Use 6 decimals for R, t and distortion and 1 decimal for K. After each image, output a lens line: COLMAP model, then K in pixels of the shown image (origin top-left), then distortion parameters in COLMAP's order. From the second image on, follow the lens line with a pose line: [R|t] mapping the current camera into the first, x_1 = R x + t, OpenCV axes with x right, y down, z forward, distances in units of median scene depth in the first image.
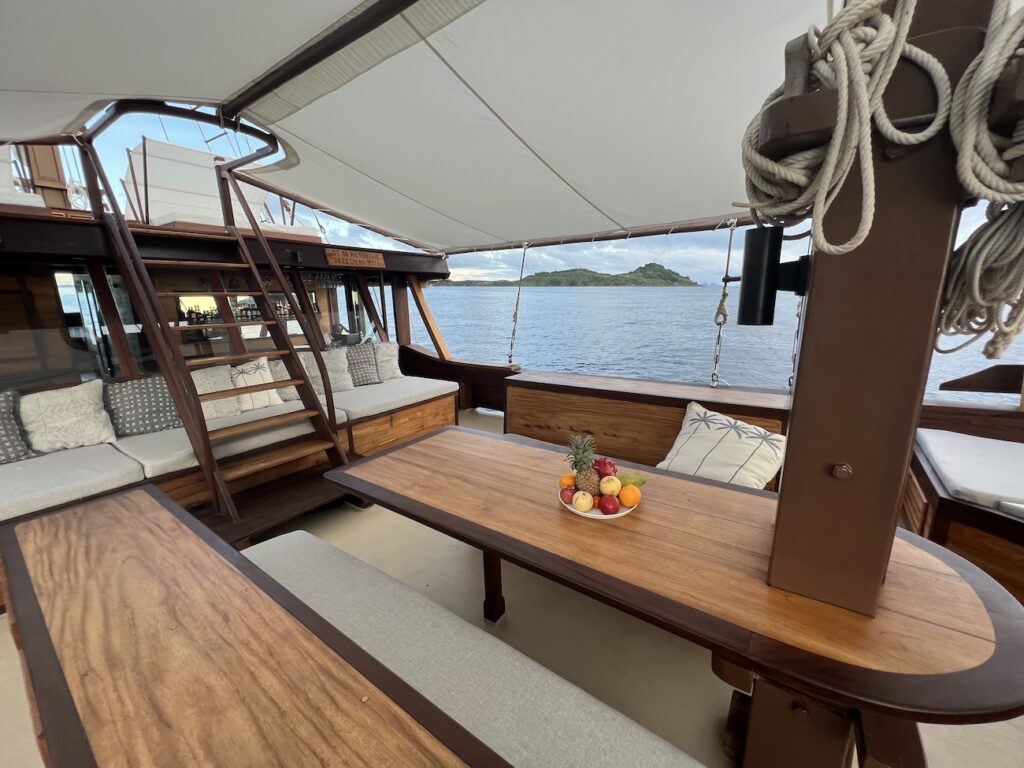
lens RADIAL K [[411.2, 0, 512.0], [0, 411.2, 384.0], [0, 0, 1]] dist [0.000690, 0.000073]
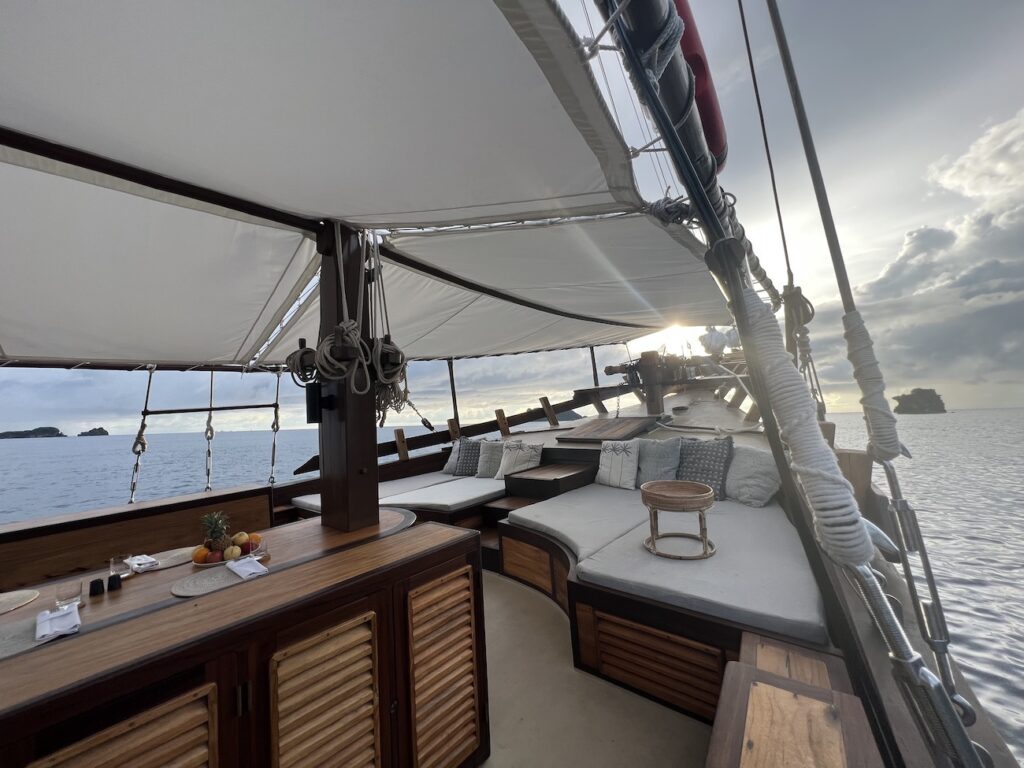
lens RADIAL K [[411.2, 0, 512.0], [0, 411.2, 384.0], [0, 0, 1]] dist [0.000690, 0.000073]
pose [[0.099942, 0.083788, 0.991459, -1.623503], [0.259748, 0.959698, -0.107287, 0.178255], [-0.960491, 0.268252, 0.074151, -0.262901]]
